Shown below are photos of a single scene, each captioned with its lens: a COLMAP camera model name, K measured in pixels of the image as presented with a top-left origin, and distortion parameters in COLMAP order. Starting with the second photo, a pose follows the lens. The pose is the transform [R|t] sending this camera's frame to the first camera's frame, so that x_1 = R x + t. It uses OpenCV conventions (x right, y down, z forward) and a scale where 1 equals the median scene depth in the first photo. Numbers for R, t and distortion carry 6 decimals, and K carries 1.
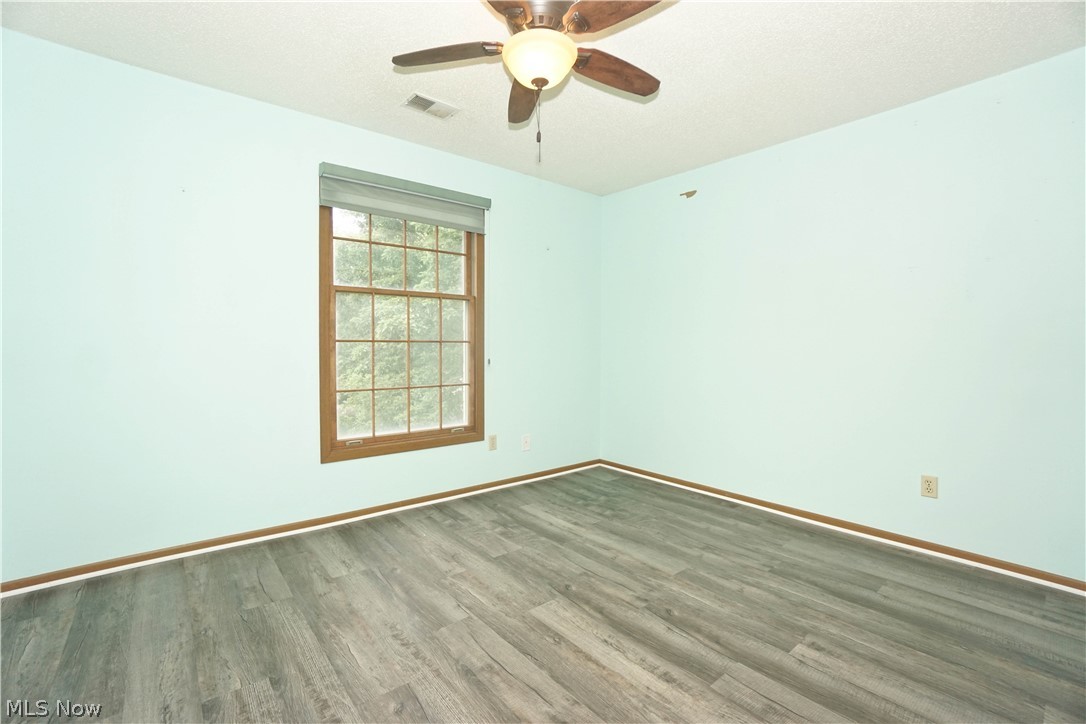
lens RADIAL K [[477.0, 0, 535.4], [0, 477.0, 359.2], [0, 0, 1]] dist [-0.065714, 0.023537]
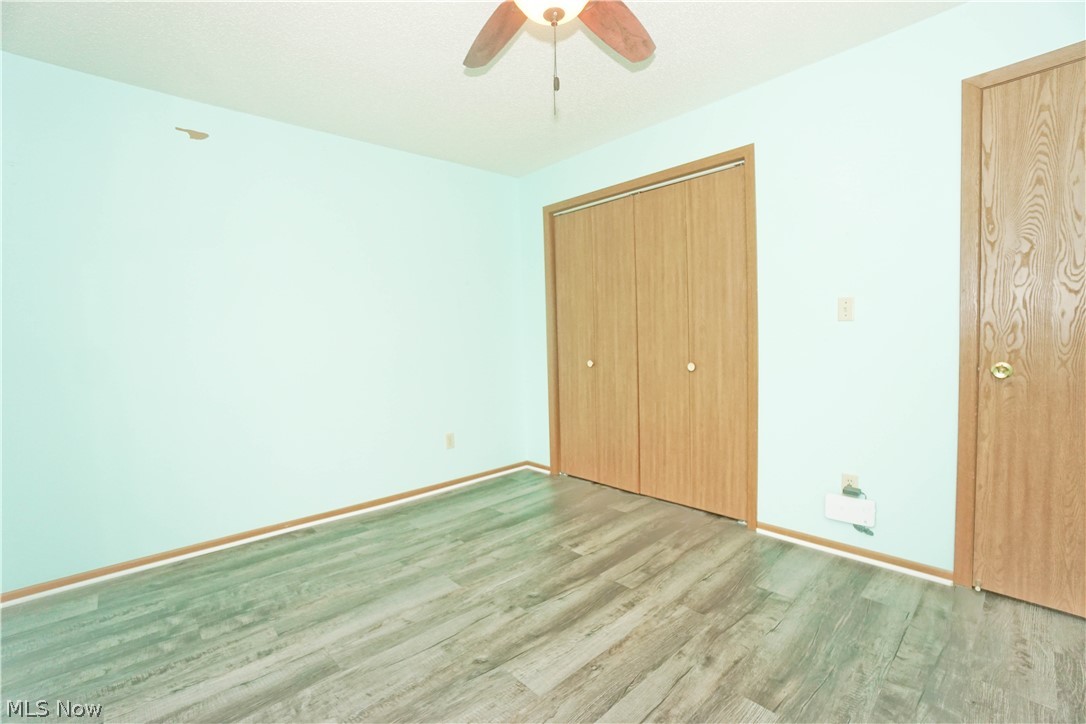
lens RADIAL K [[477.0, 0, 535.4], [0, 477.0, 359.2], [0, 0, 1]] dist [-0.065714, 0.023537]
pose [[-0.052602, -0.058143, 0.996921, -0.599604], [0.057766, 0.996455, 0.061164, -0.044674], [-0.996943, 0.060806, -0.049056, 0.824192]]
